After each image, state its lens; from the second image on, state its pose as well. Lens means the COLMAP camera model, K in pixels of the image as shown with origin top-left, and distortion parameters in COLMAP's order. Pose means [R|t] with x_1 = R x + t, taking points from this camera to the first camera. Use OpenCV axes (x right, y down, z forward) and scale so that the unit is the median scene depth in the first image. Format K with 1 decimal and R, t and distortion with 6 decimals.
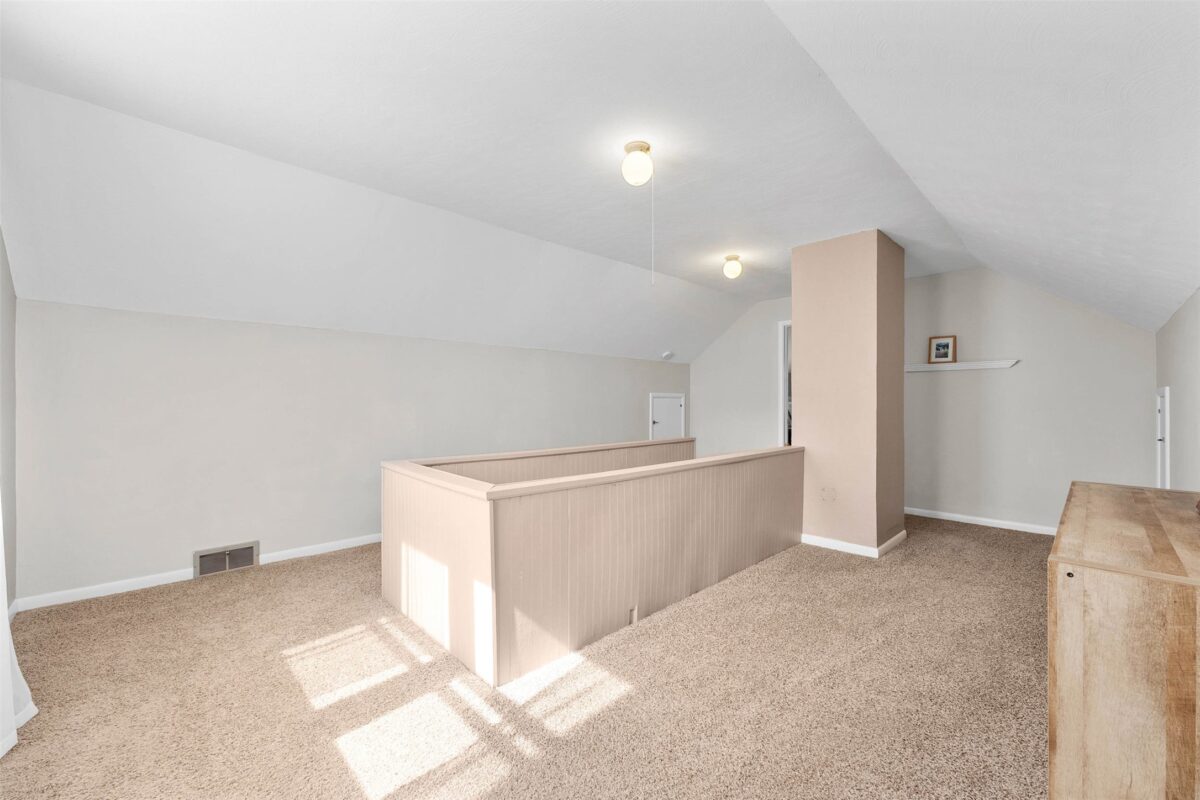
lens RADIAL K [[483.5, 0, 599.3], [0, 483.5, 396.6], [0, 0, 1]] dist [0.000604, -0.000166]
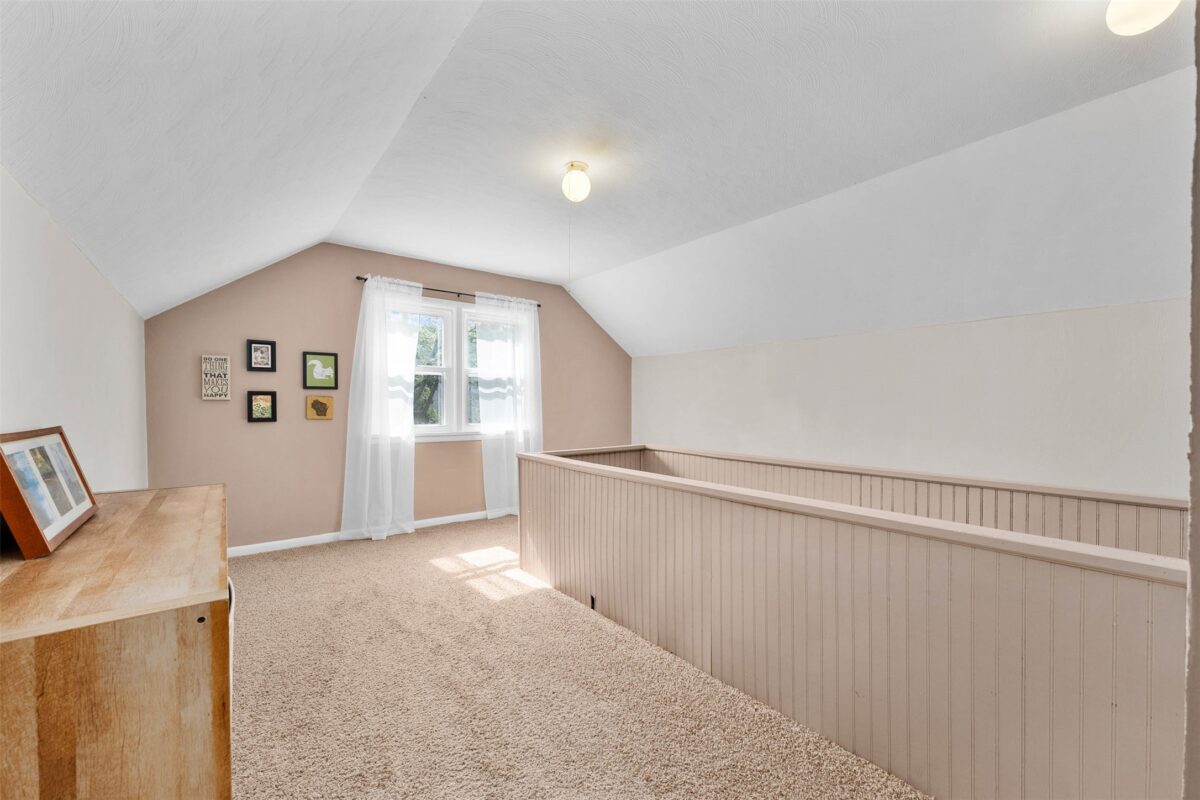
lens RADIAL K [[483.5, 0, 599.3], [0, 483.5, 396.6], [0, 0, 1]] dist [0.000604, -0.000166]
pose [[-0.106543, -0.018745, -0.994131, 1.412721], [-0.001834, 0.999824, -0.018656, 0.021381], [0.994306, -0.000165, -0.106559, 1.399438]]
